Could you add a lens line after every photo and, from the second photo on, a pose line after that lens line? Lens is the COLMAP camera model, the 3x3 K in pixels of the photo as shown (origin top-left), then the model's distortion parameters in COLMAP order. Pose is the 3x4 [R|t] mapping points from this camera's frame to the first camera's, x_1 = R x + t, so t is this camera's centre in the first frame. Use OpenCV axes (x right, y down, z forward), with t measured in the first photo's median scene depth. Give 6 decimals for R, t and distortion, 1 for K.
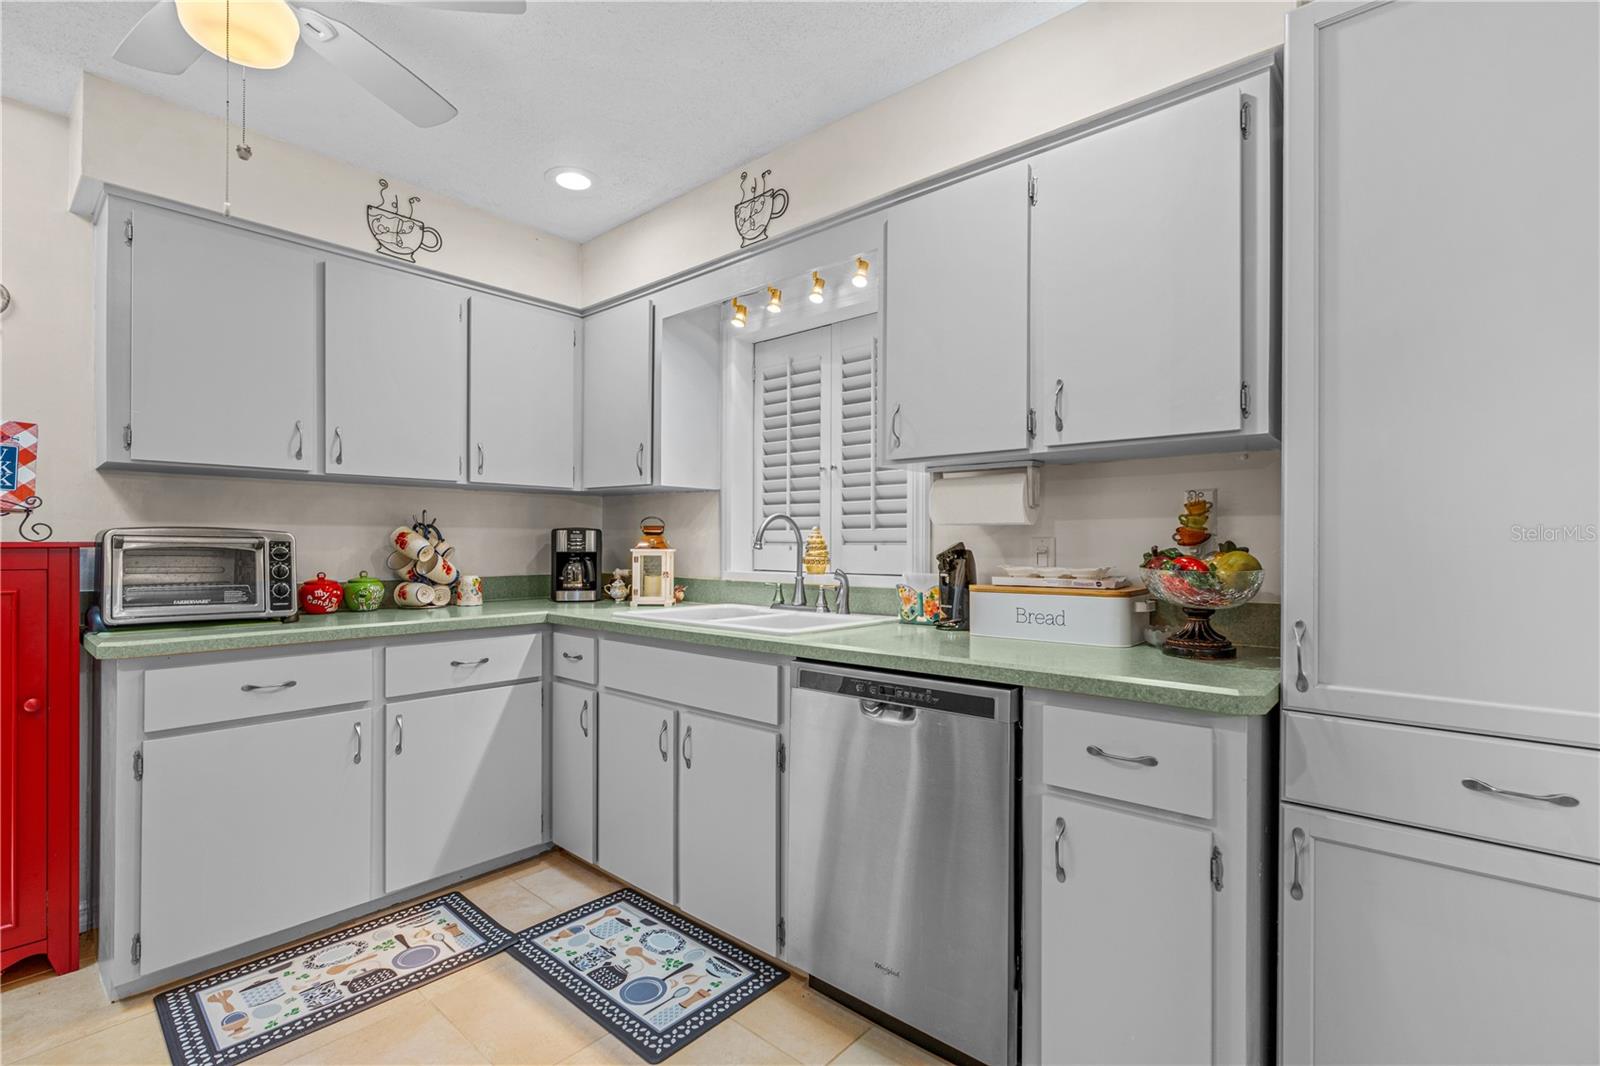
lens RADIAL K [[738.2, 0, 796.5], [0, 738.2, 545.5], [0, 0, 1]] dist [-0.005635, 0.002834]
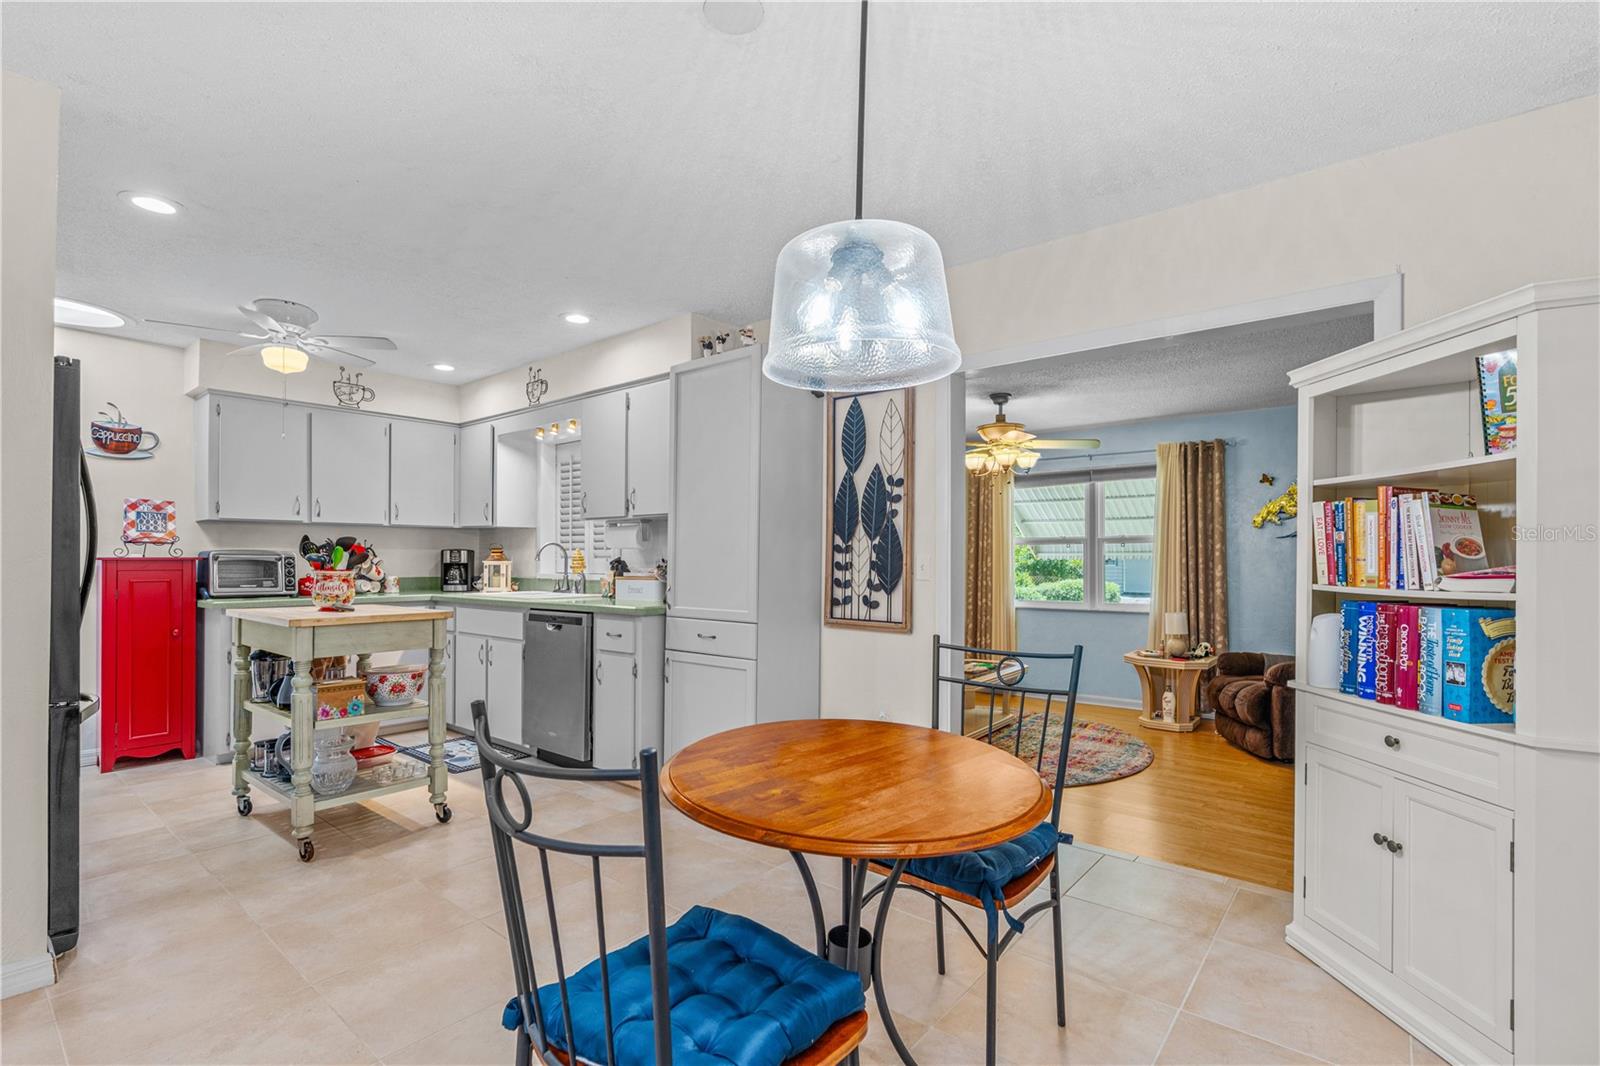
lens RADIAL K [[738.2, 0, 792.6], [0, 738.2, 557.0], [0, 0, 1]] dist [-0.005635, 0.002834]
pose [[0.999520, -0.002027, 0.030919, 0.524117], [0.002190, 0.999984, -0.005252, 0.006800], [-0.030908, 0.005317, 0.999508, -0.904626]]
